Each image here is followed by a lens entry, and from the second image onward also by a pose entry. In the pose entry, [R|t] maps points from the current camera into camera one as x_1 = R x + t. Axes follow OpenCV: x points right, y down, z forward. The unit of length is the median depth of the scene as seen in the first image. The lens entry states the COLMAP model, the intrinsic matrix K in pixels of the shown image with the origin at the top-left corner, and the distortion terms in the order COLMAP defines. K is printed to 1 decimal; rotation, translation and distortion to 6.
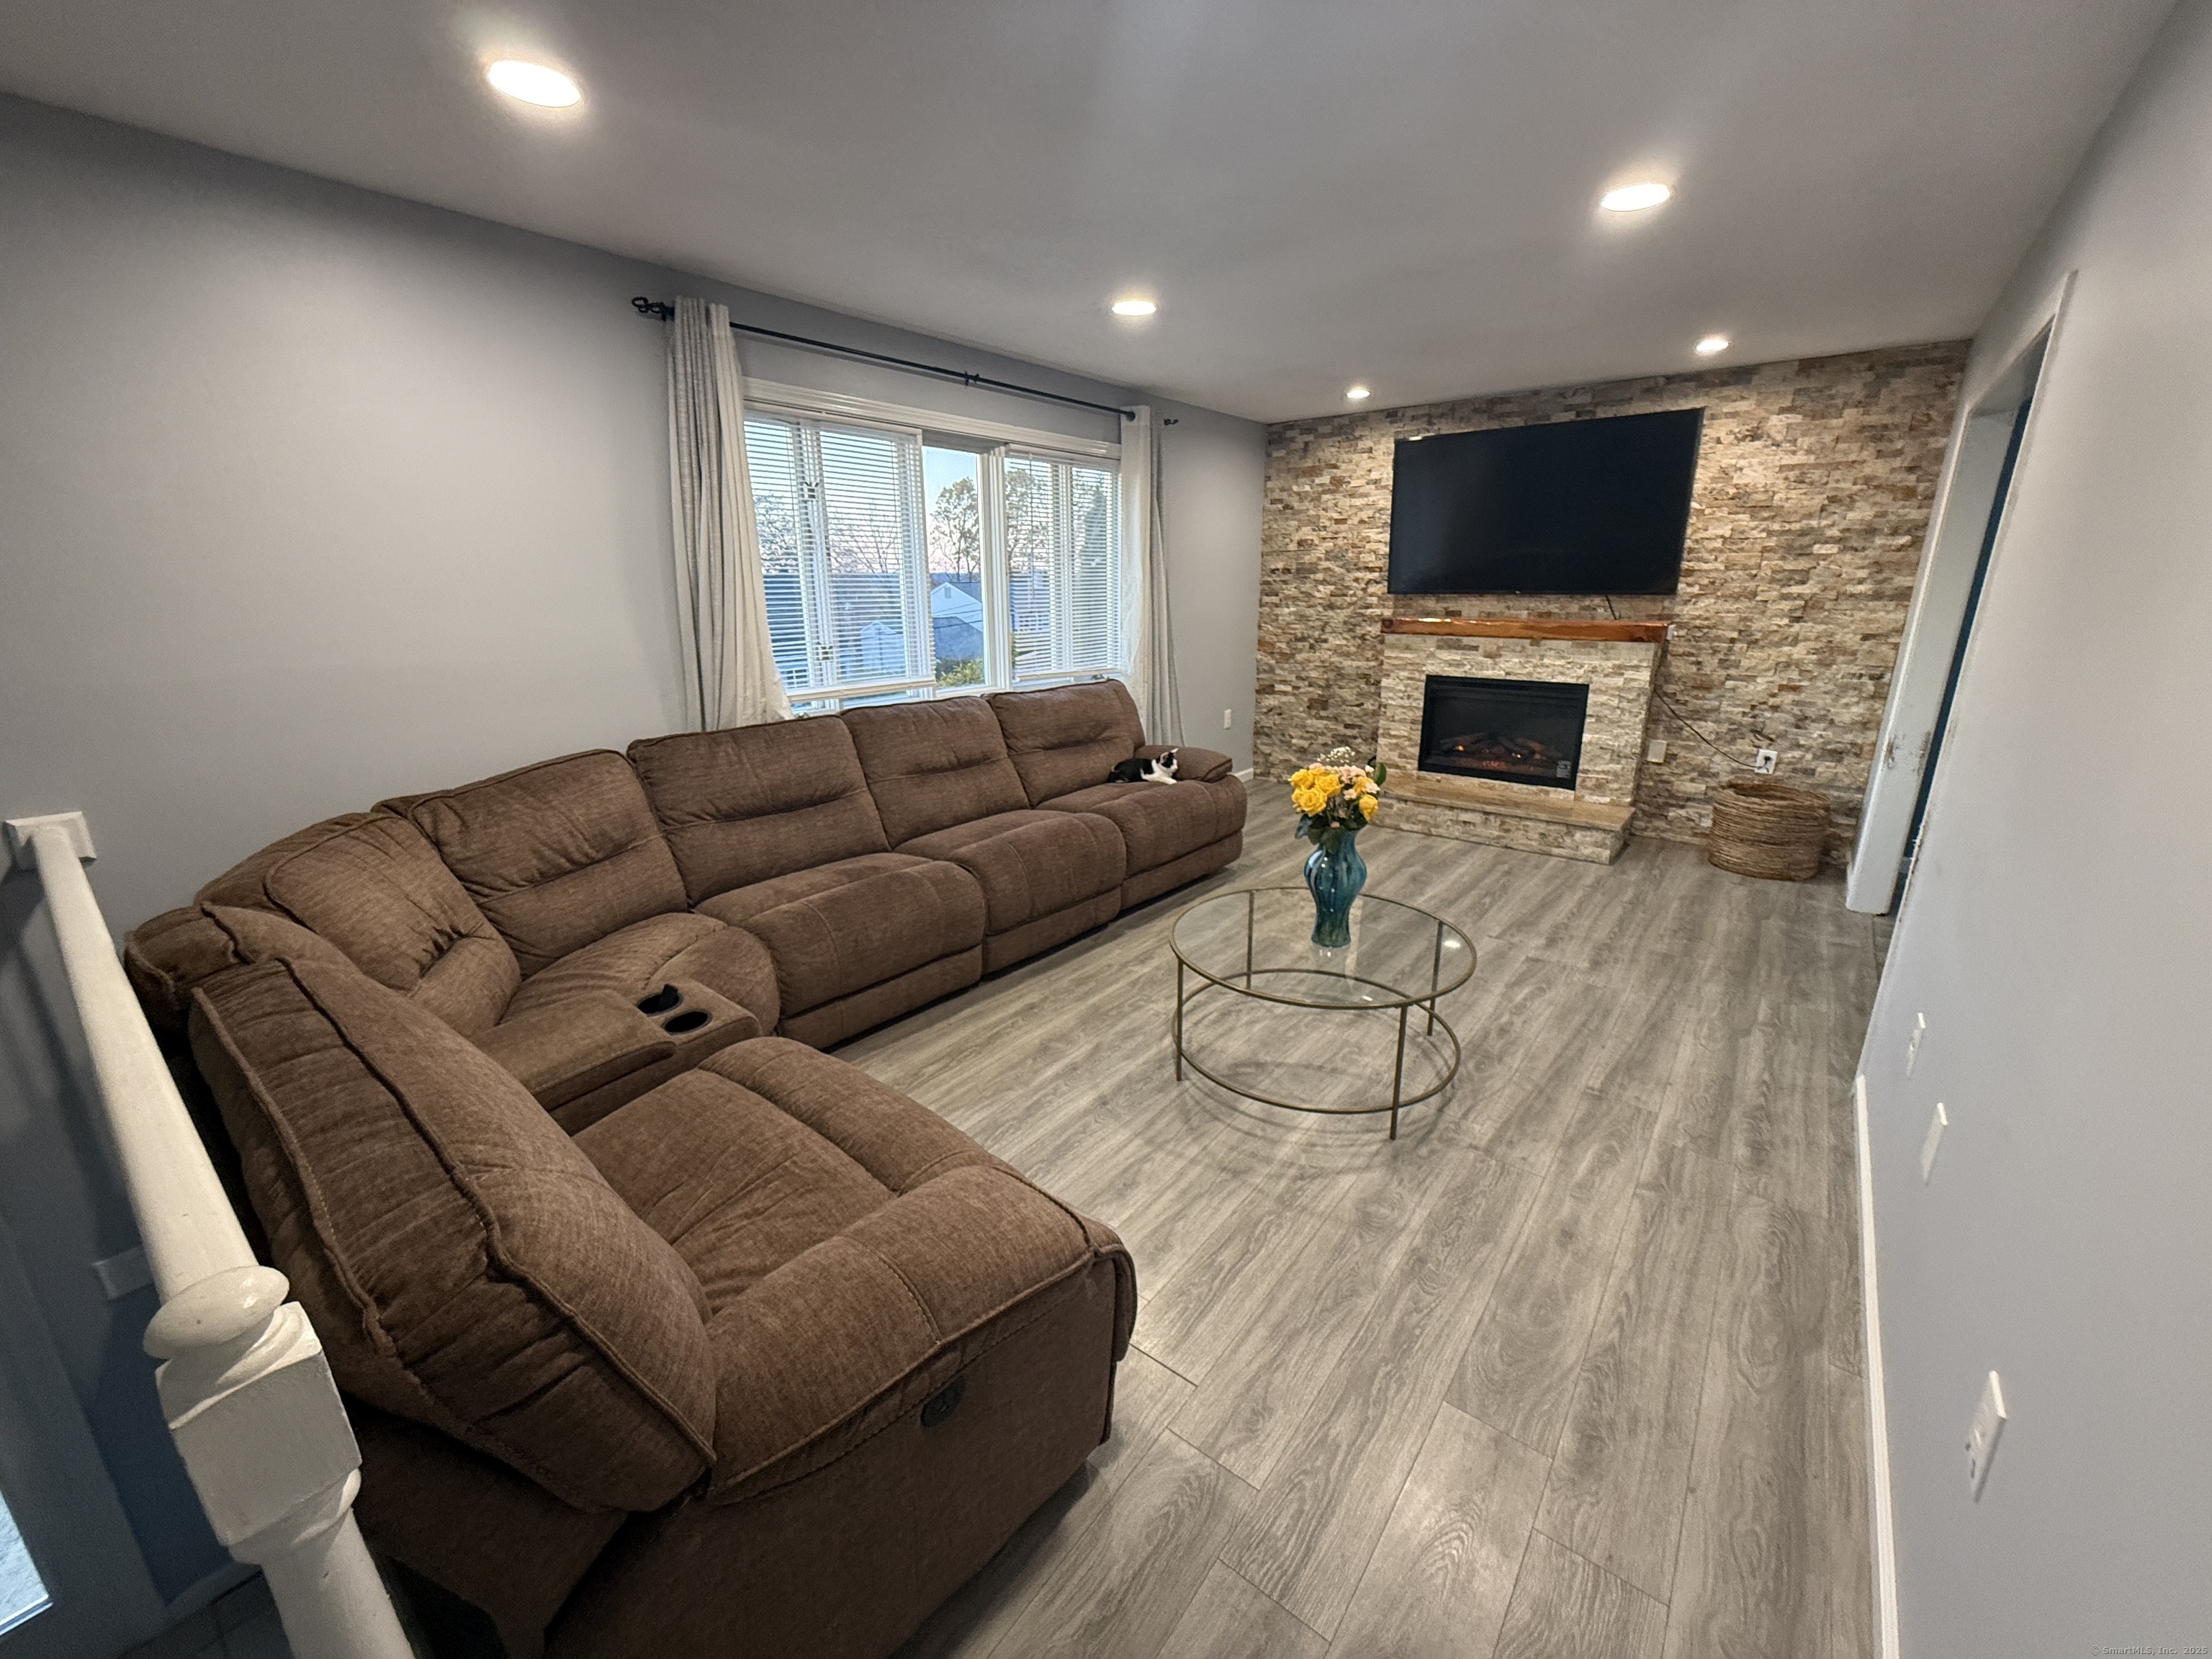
lens RADIAL K [[883.5, 0, 1113.4], [0, 883.5, 830.0], [0, 0, 1]] dist [-0.000167, -0.000317]
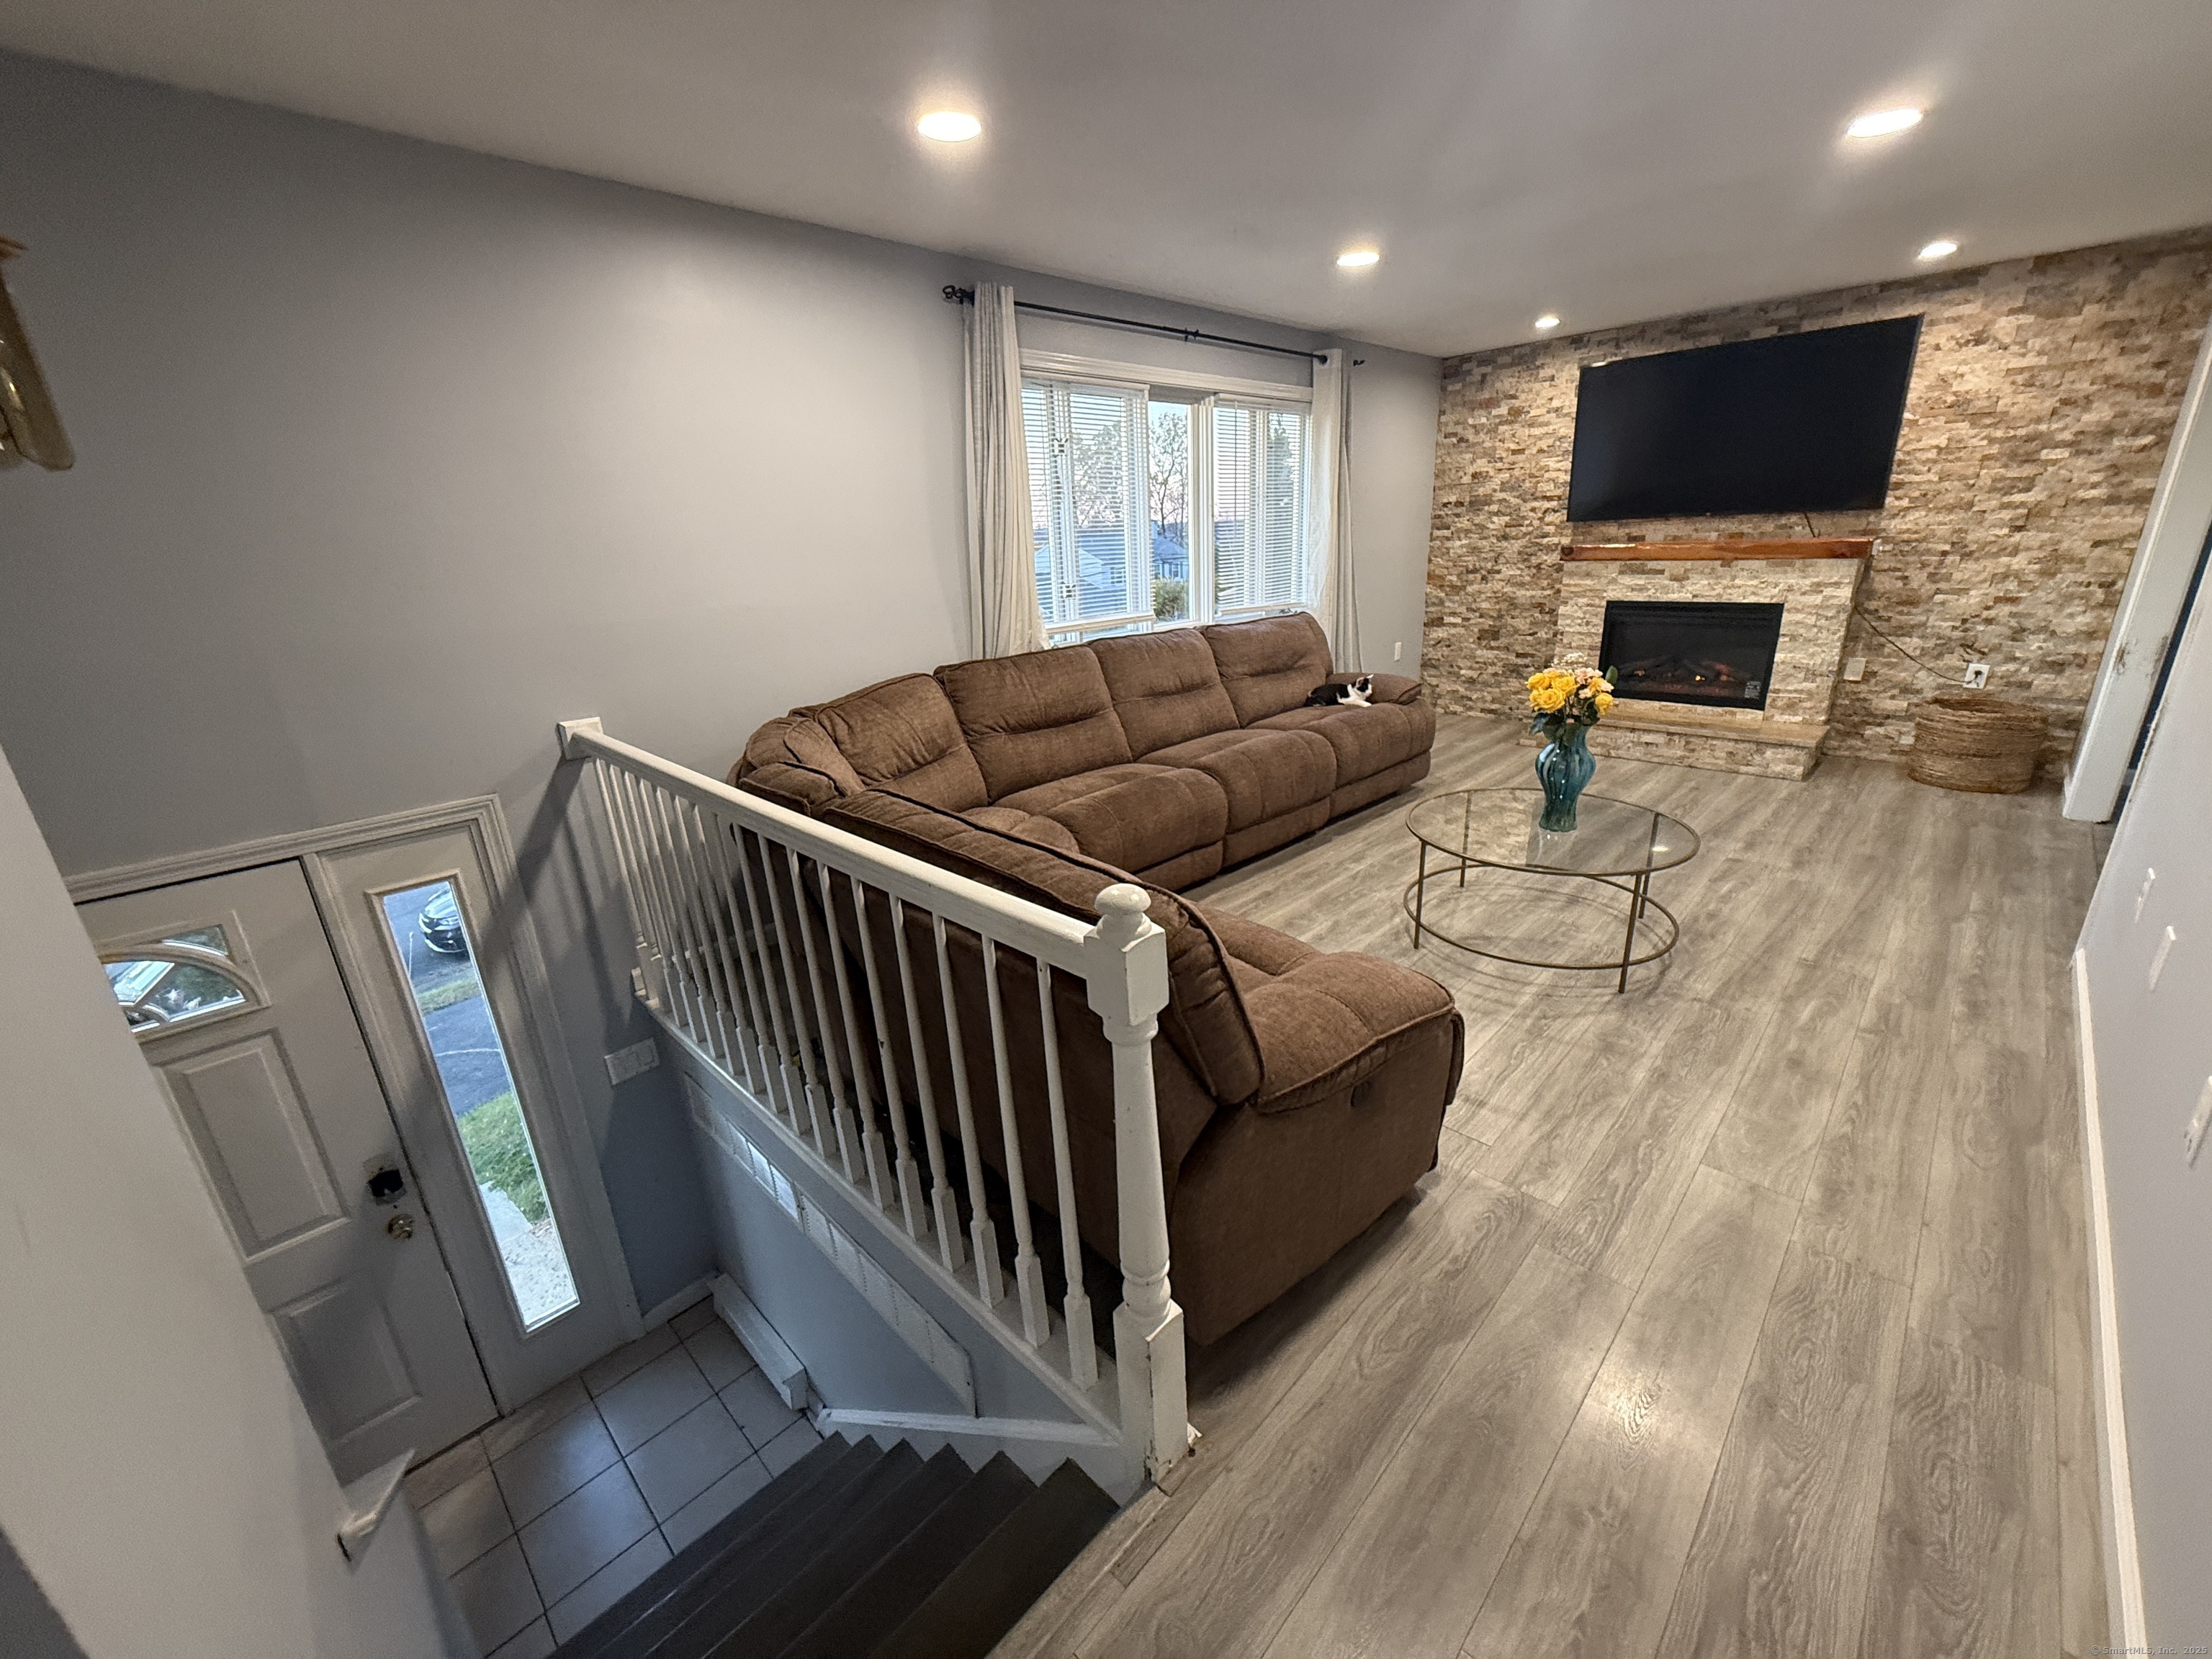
lens RADIAL K [[883.5, 0, 1111.7], [0, 883.5, 829.9], [0, 0, 1]] dist [-0.000167, -0.000317]
pose [[0.992732, -0.000187, -0.120347, -0.111920], [0.006308, 0.998705, 0.050487, 0.041356], [0.120182, -0.050879, 0.991447, -0.114662]]
